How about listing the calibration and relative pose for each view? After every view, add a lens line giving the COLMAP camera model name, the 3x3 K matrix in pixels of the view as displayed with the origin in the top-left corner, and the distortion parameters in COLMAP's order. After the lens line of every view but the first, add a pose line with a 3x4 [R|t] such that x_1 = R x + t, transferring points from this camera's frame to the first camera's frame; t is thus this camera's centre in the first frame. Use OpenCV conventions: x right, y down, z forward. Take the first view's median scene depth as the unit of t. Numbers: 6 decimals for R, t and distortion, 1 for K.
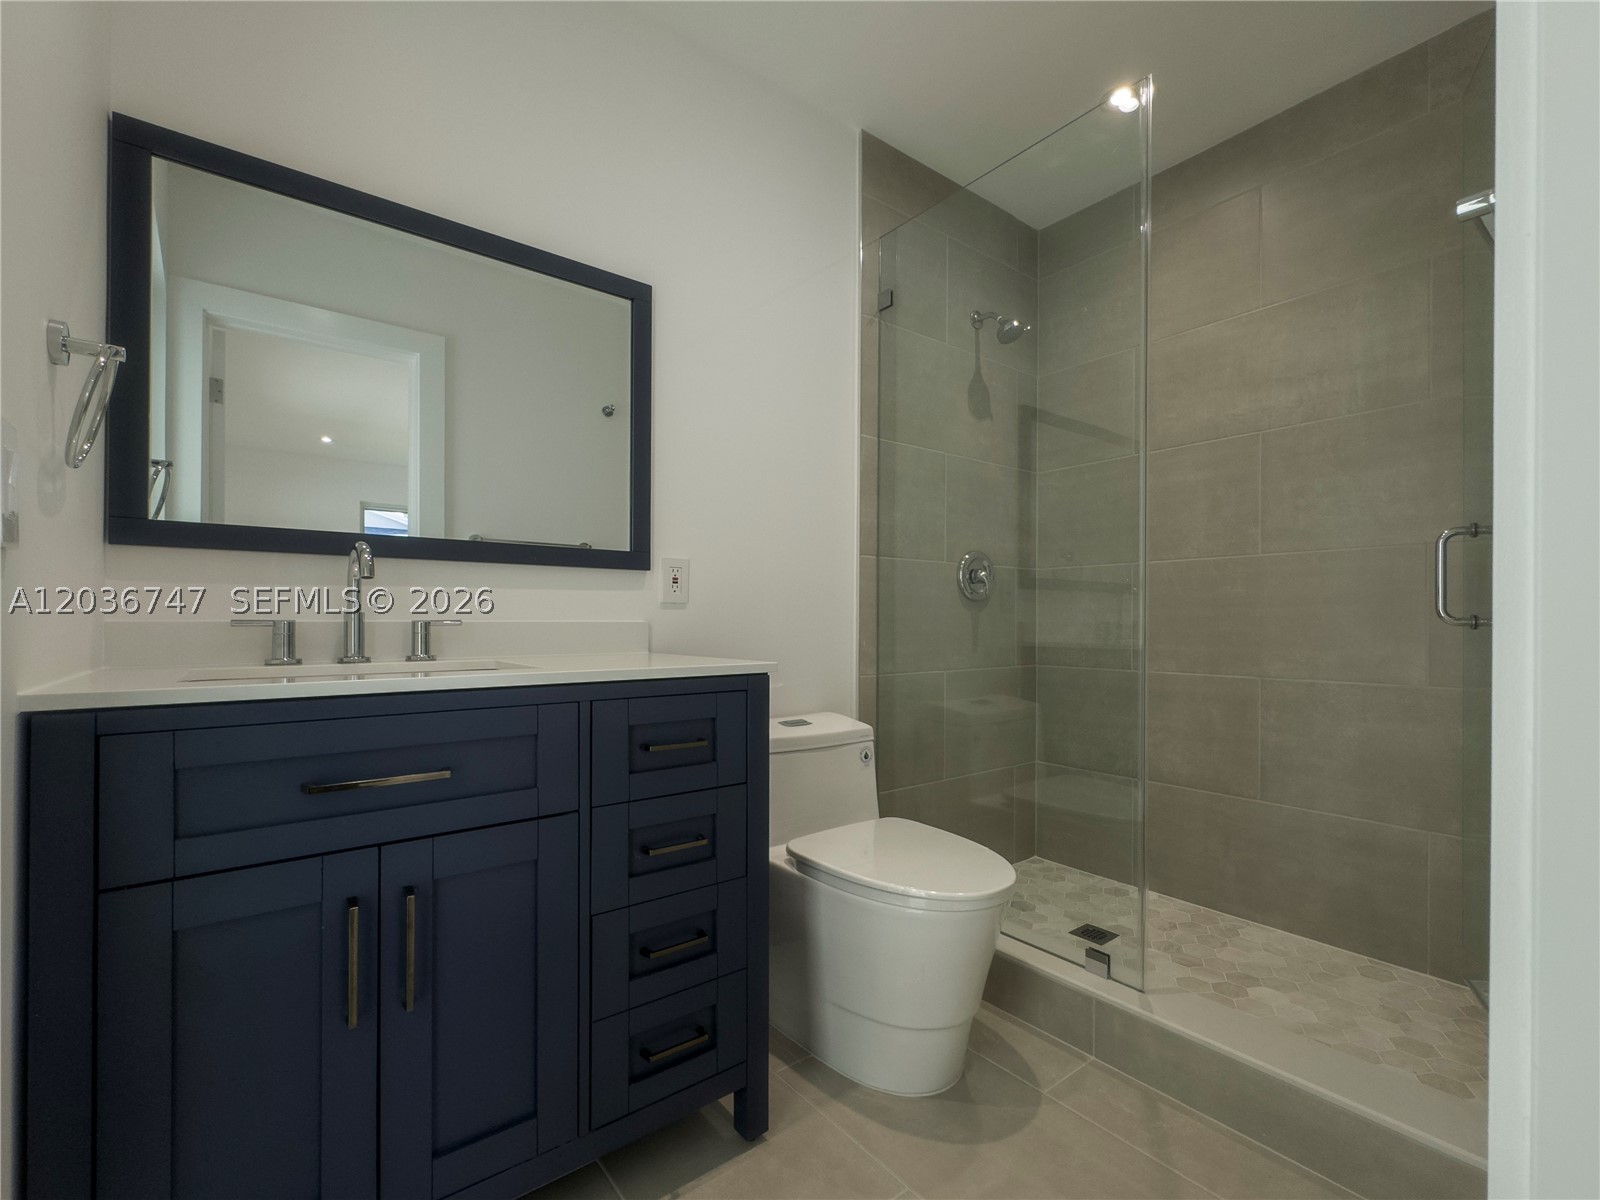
lens RADIAL K [[718.7, 0, 800.0], [0, 718.7, 600.0], [0, 0, 1]] dist [-0.004650, -0.000103]
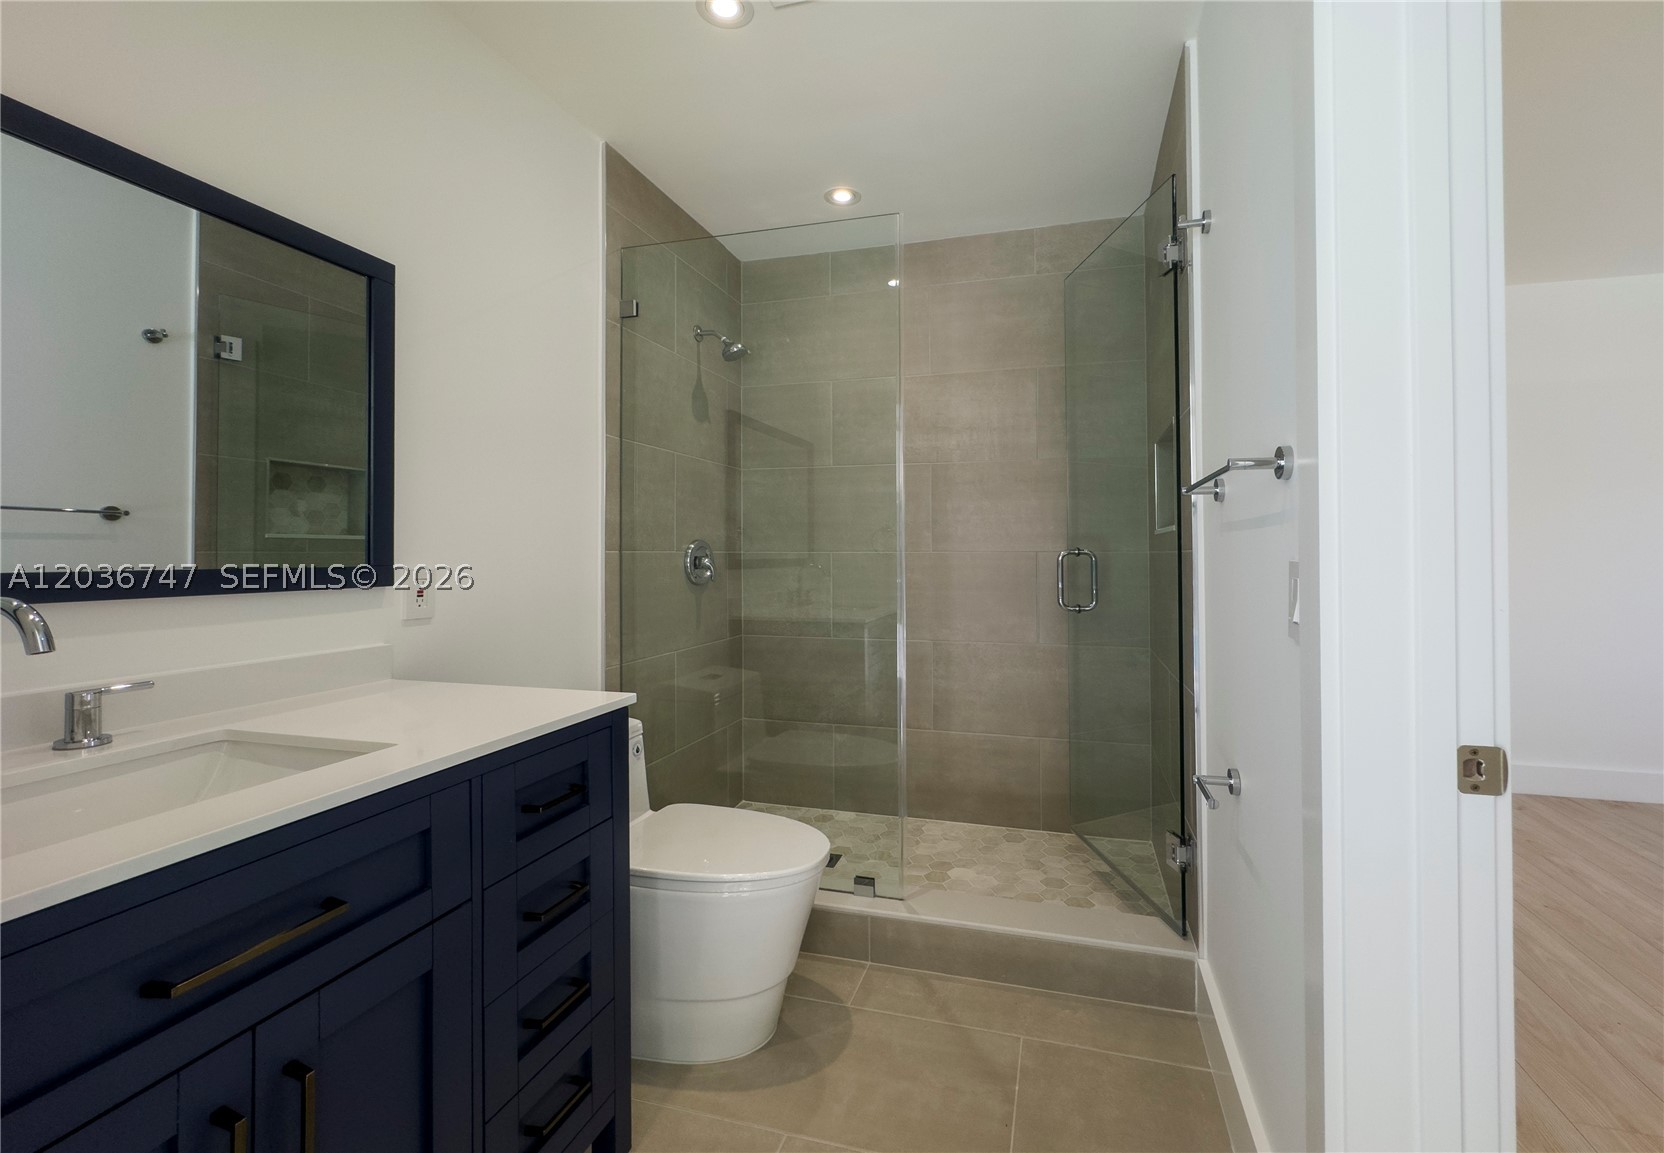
lens RADIAL K [[678.4, 0, 834.2], [0, 678.4, 541.6], [0, 0, 1]] dist [-0.011765, 0.004141]
pose [[0.836576, -0.020624, 0.547462, -0.206933], [0.026207, 0.999654, -0.002387, -0.078160], [-0.547223, 0.016344, 0.836827, 0.014072]]
